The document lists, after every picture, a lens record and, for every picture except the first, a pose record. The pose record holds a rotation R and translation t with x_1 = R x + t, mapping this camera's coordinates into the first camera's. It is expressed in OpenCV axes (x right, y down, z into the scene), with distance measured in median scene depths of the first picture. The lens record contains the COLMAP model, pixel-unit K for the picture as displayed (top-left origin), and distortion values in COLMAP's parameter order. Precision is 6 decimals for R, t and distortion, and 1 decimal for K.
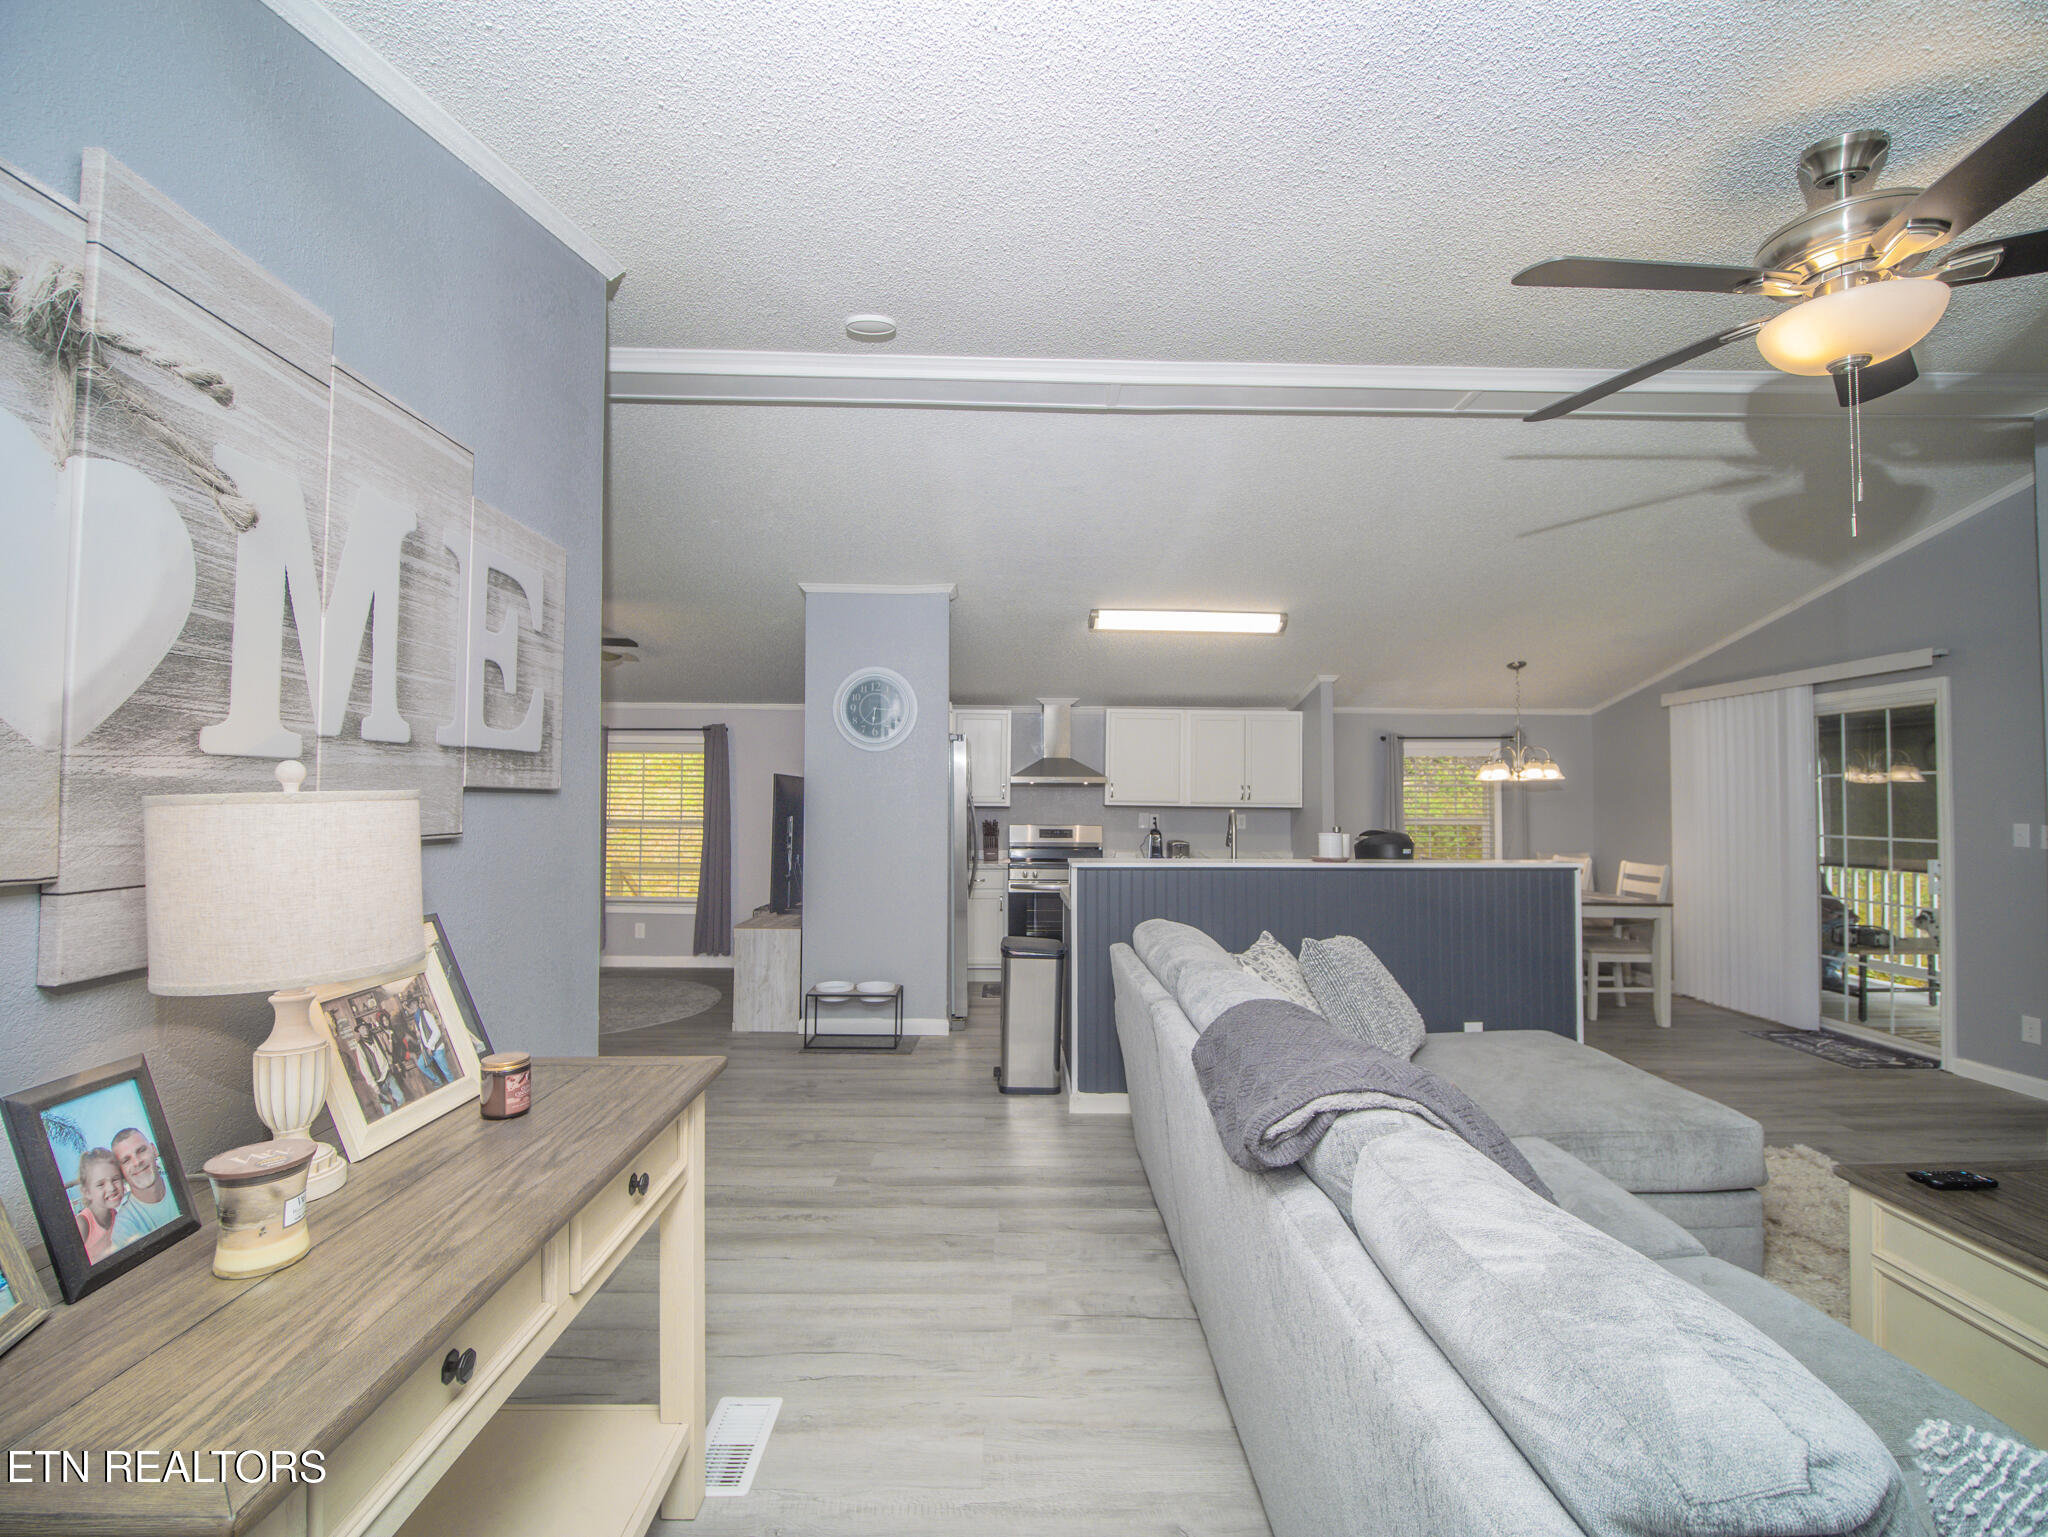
lens RADIAL K [[914.4, 0, 1018.0], [0, 914.4, 774.4], [0, 0, 1]] dist [-0.016946, -0.001490]
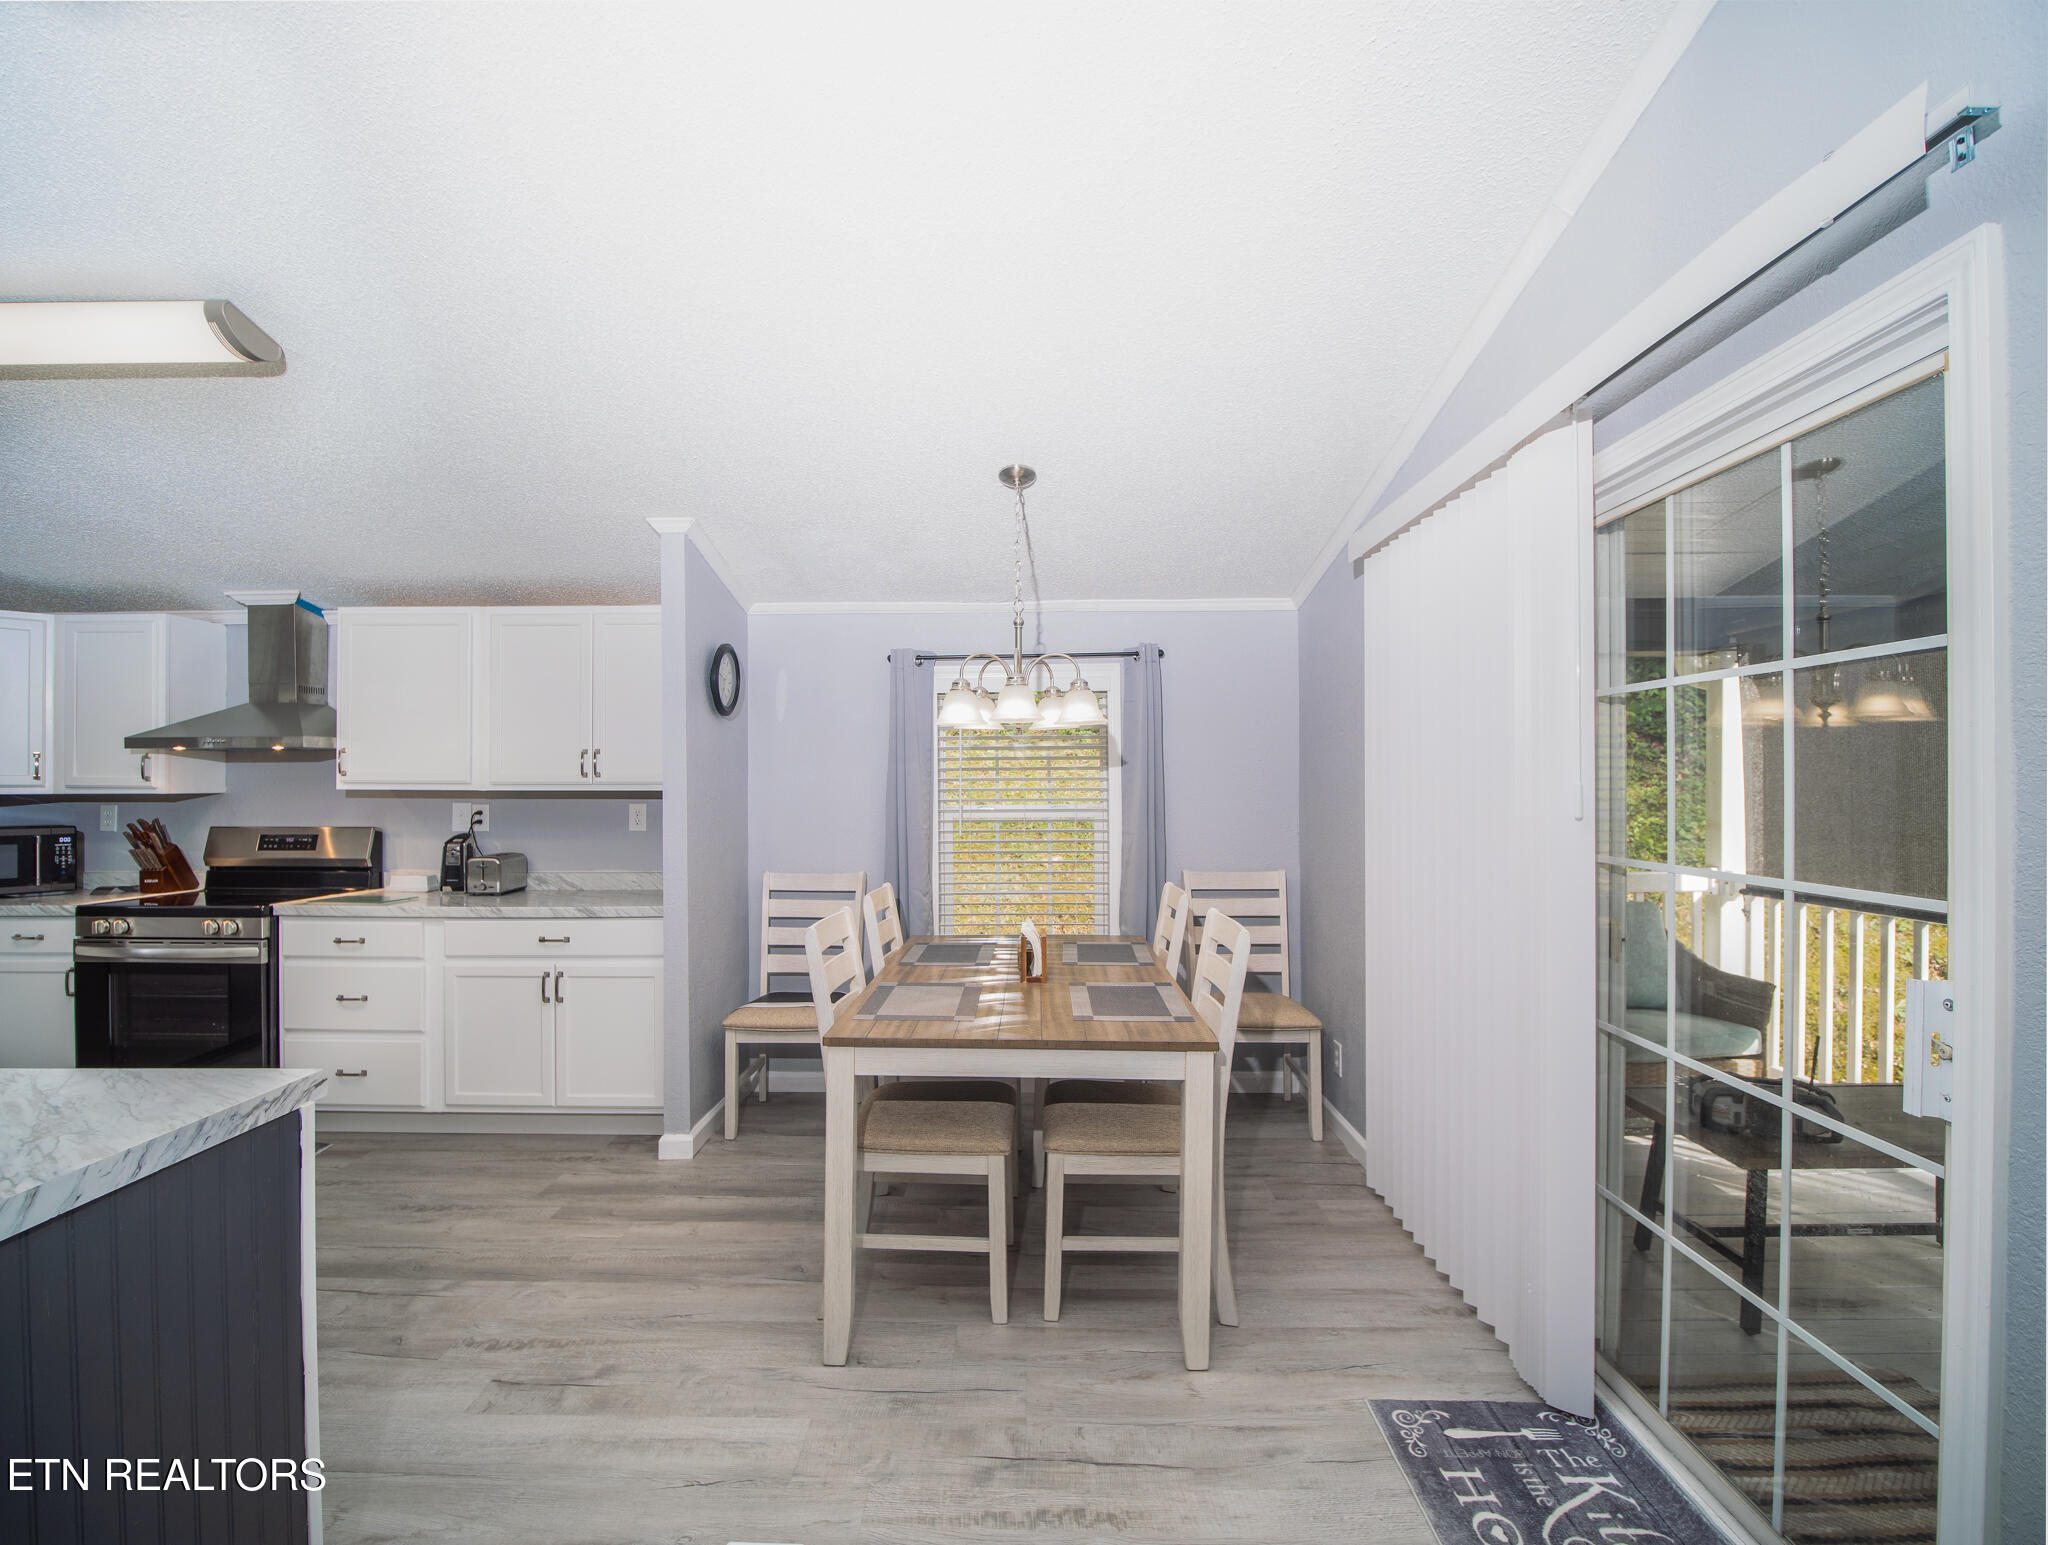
lens RADIAL K [[914.4, 0, 1018.0], [0, 914.4, 778.4], [0, 0, 1]] dist [-0.016946, -0.001490]
pose [[0.999730, -0.011895, -0.019945, 0.926635], [0.012393, 0.999610, 0.025018, 0.034787], [0.019640, -0.025259, 0.999488, 0.891783]]
